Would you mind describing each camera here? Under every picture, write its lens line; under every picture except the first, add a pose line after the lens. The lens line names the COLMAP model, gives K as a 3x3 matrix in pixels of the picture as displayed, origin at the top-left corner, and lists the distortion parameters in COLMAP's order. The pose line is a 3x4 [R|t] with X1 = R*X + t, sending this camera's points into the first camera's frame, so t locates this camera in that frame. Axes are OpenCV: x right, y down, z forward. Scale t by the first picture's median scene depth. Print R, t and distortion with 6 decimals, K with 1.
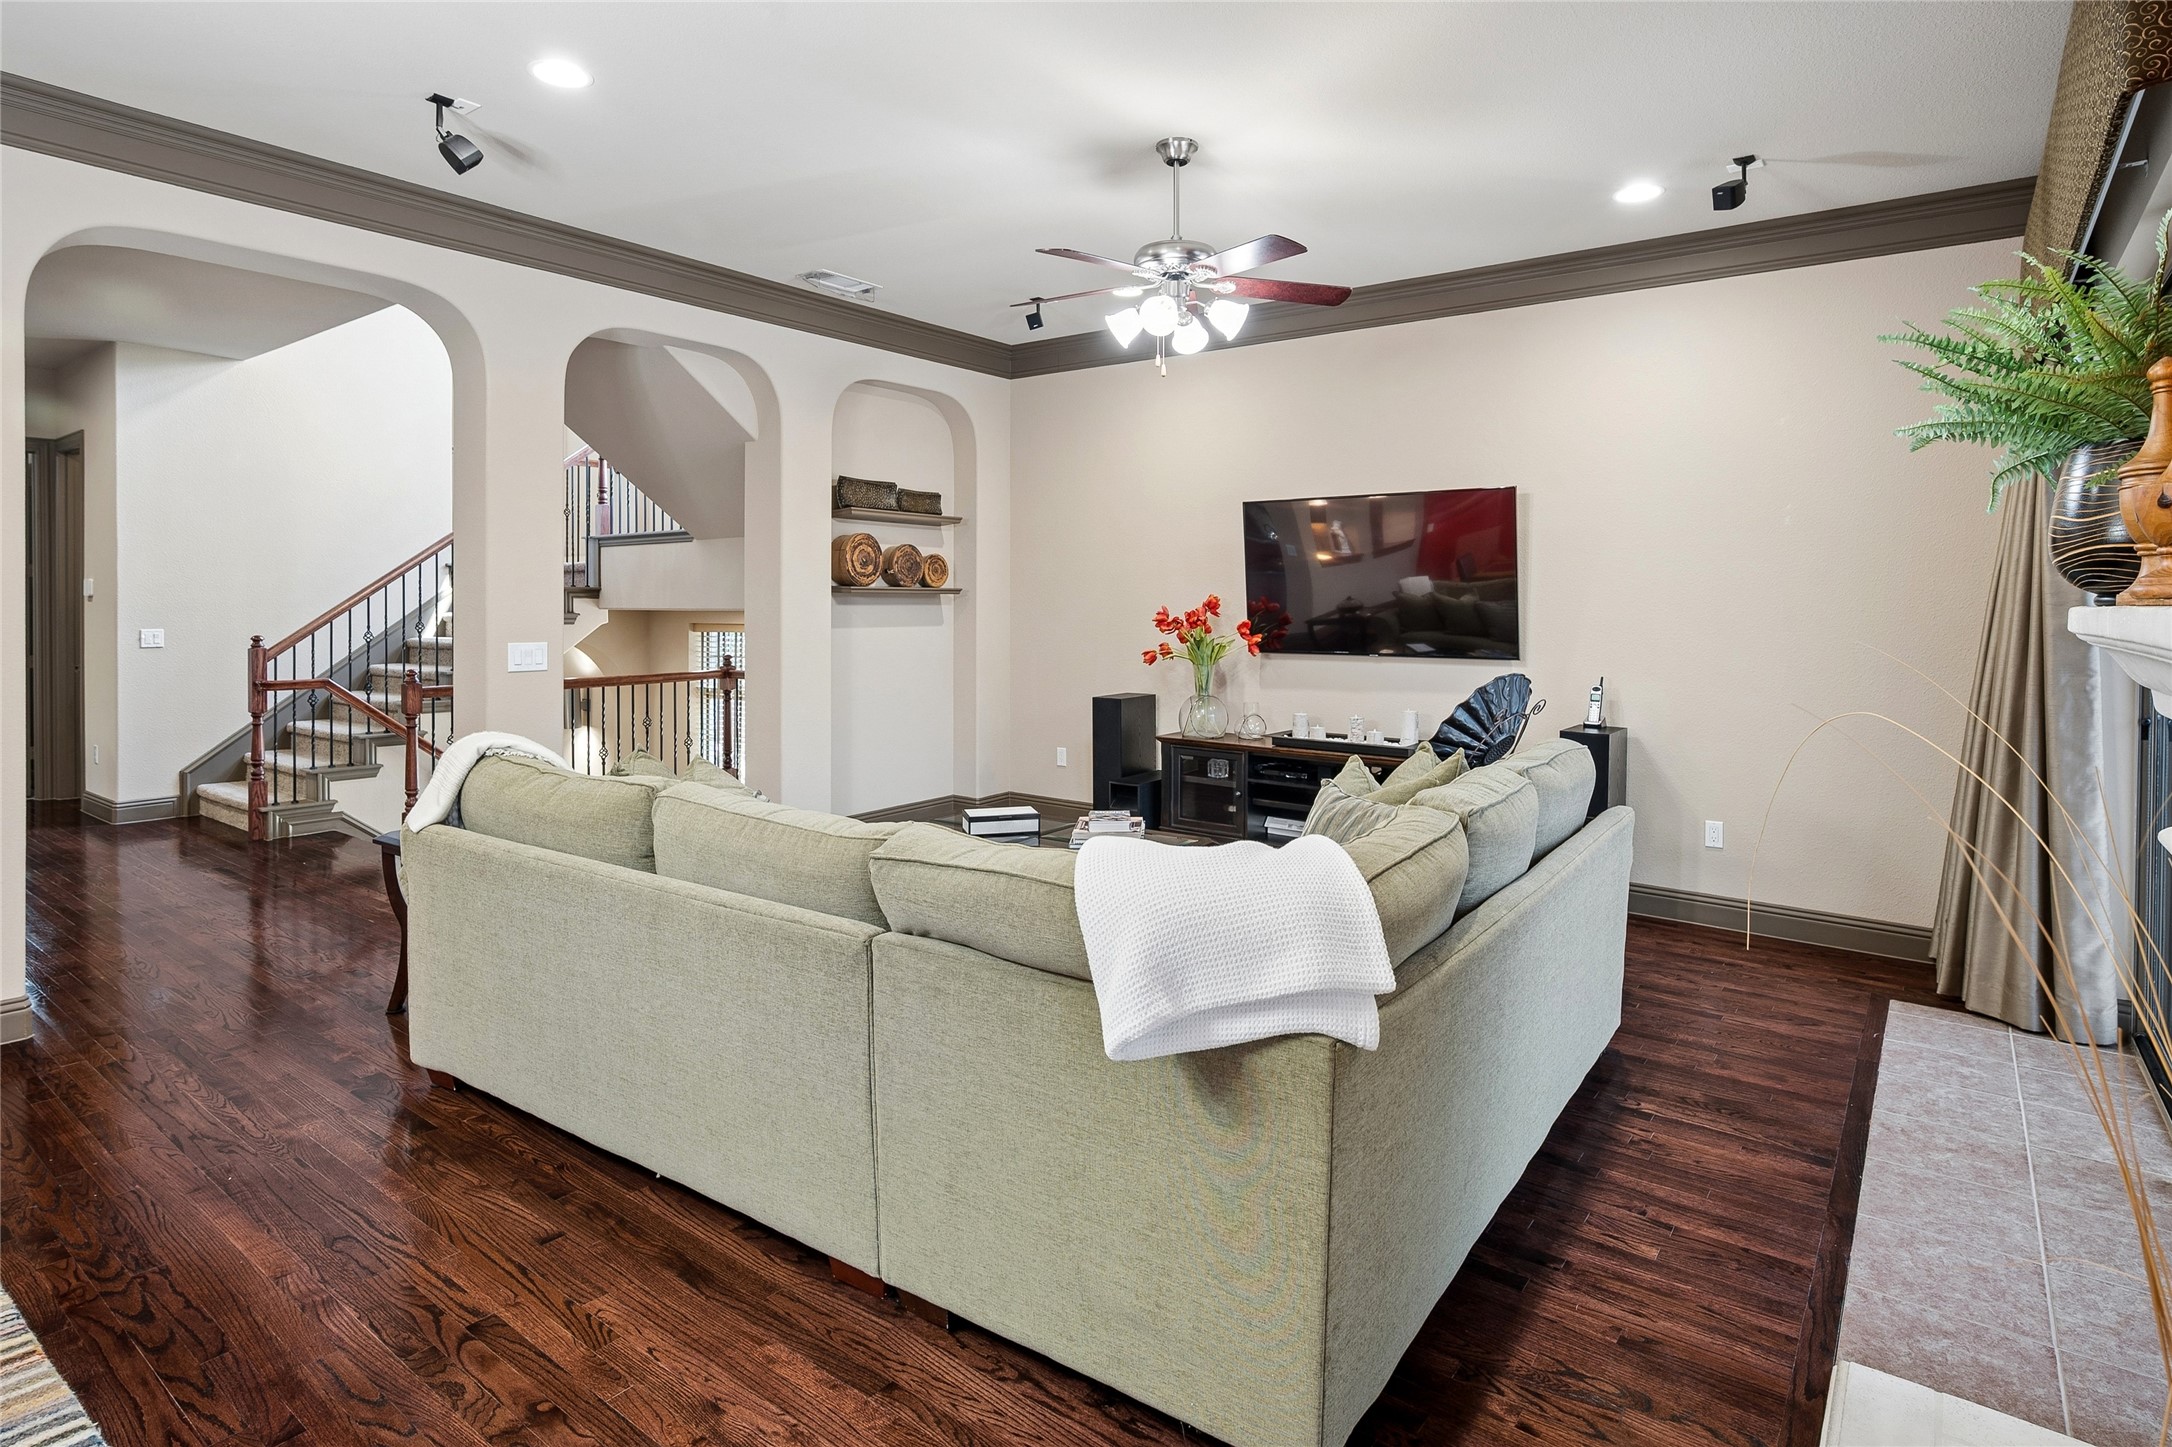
lens RADIAL K [[1142.5, 0, 1050.7], [0, 1142.5, 623.4], [0, 0, 1]] dist [-0.003656, 0.001535]
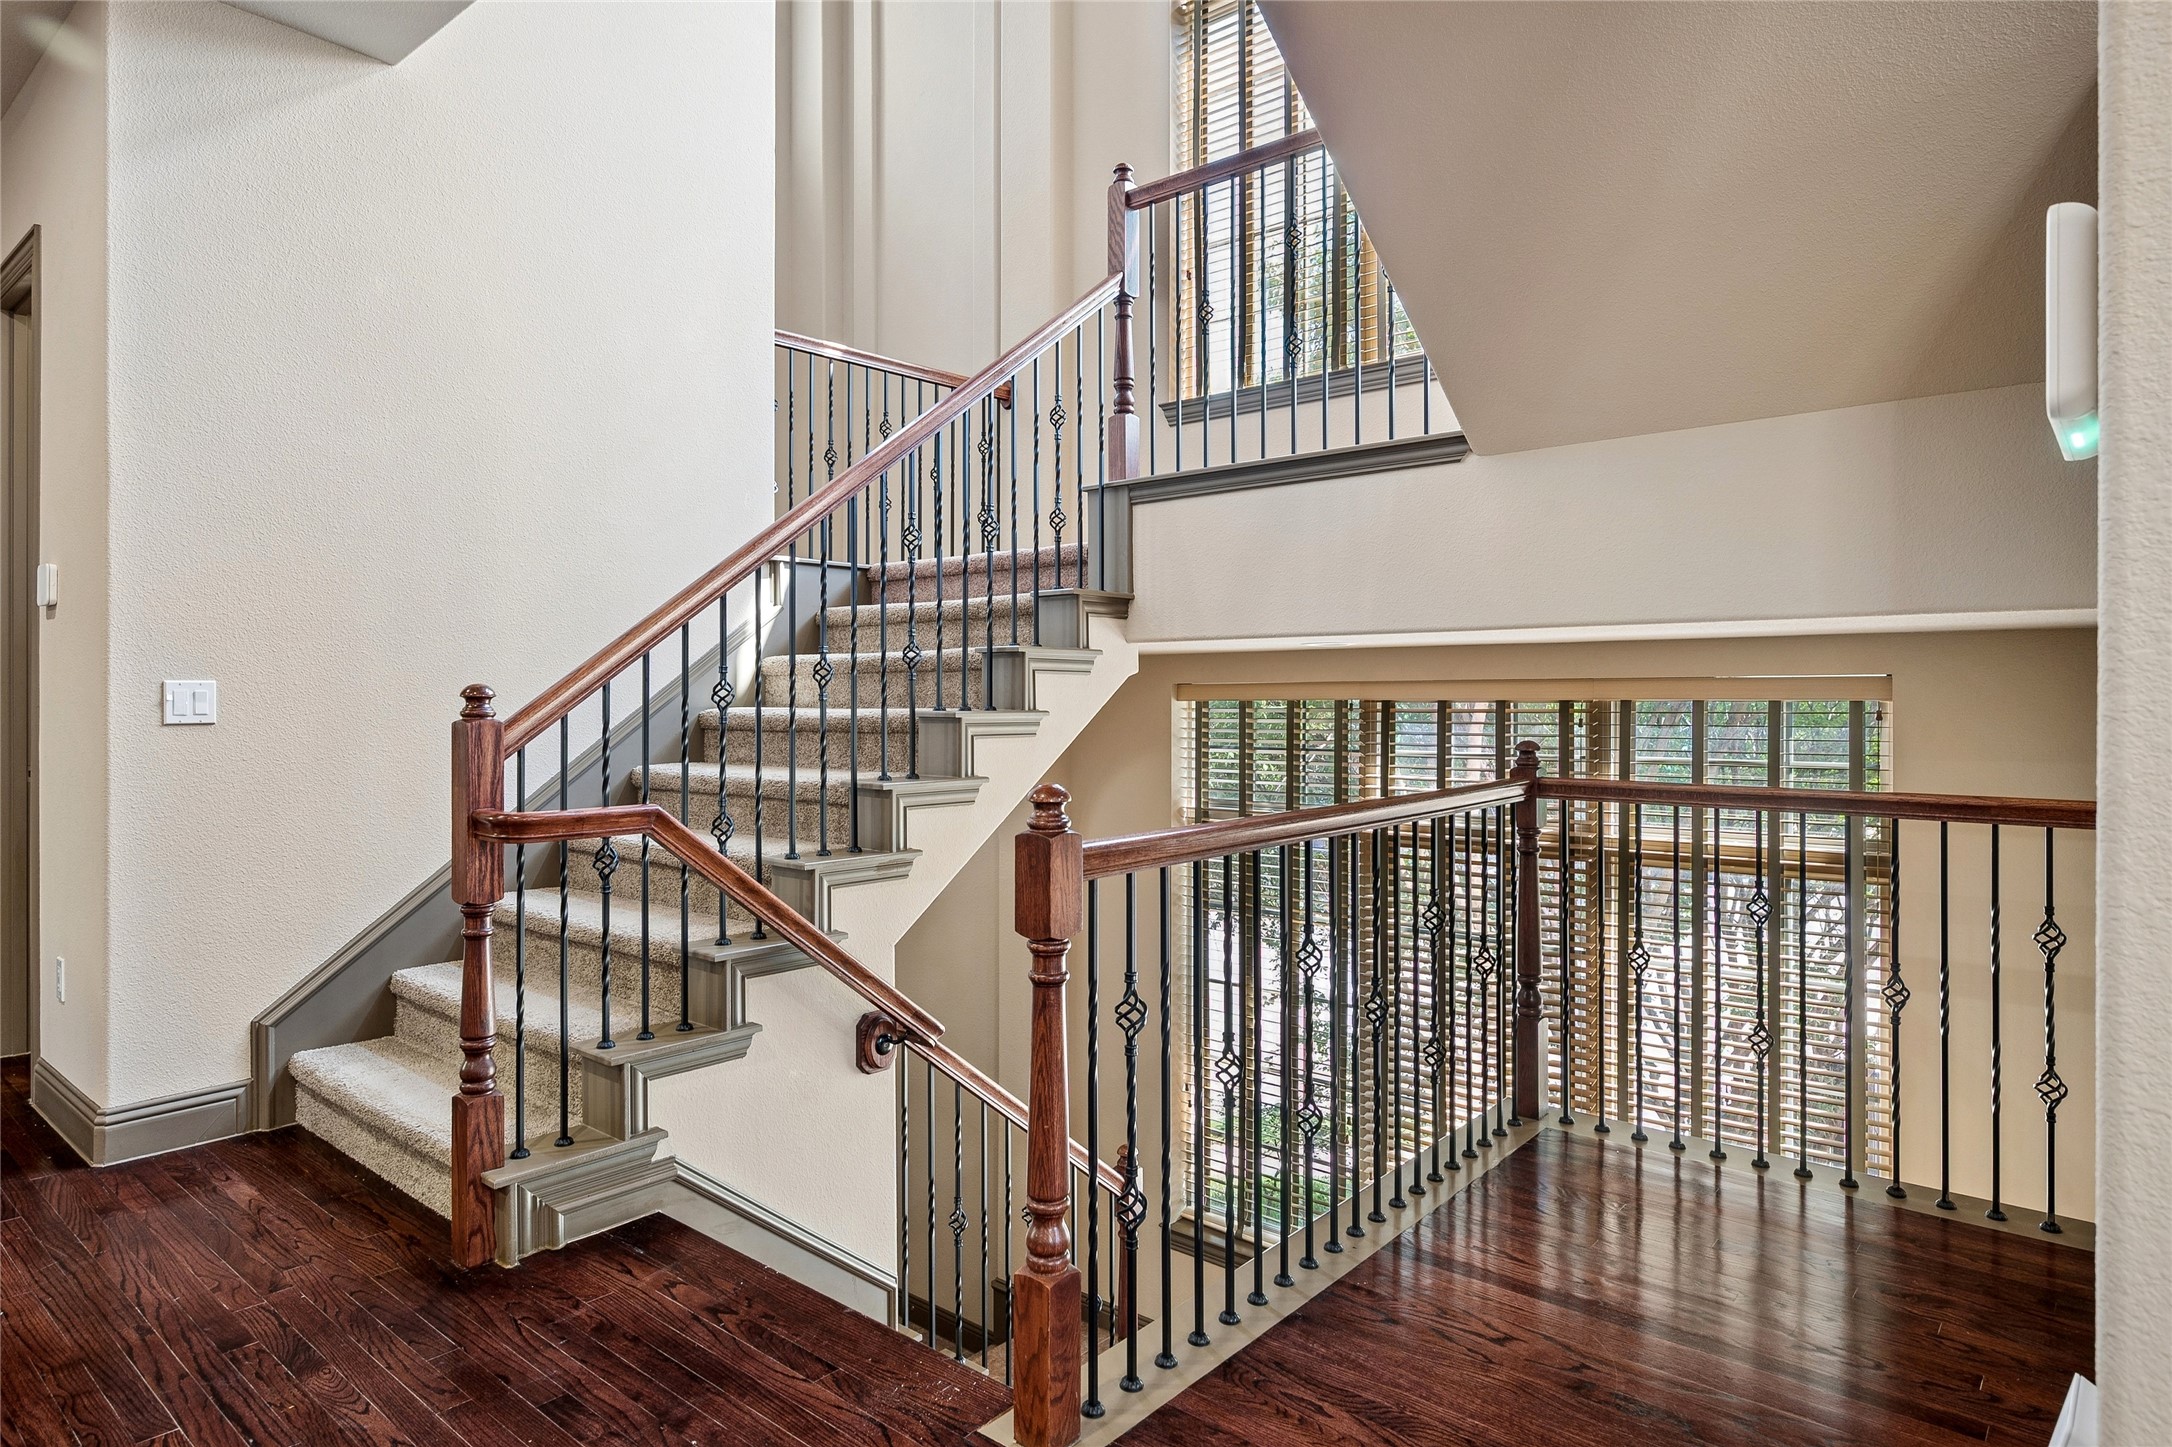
lens RADIAL K [[1261.9, 0, 1038.8], [0, 1261.9, 695.6], [0, 0, 1]] dist [-0.006158, -0.001439]
pose [[0.998416, -0.005263, -0.056013, -0.455636], [0.004327, 0.999849, -0.016821, 0.019766], [0.056093, 0.016552, 0.998288, 0.562543]]
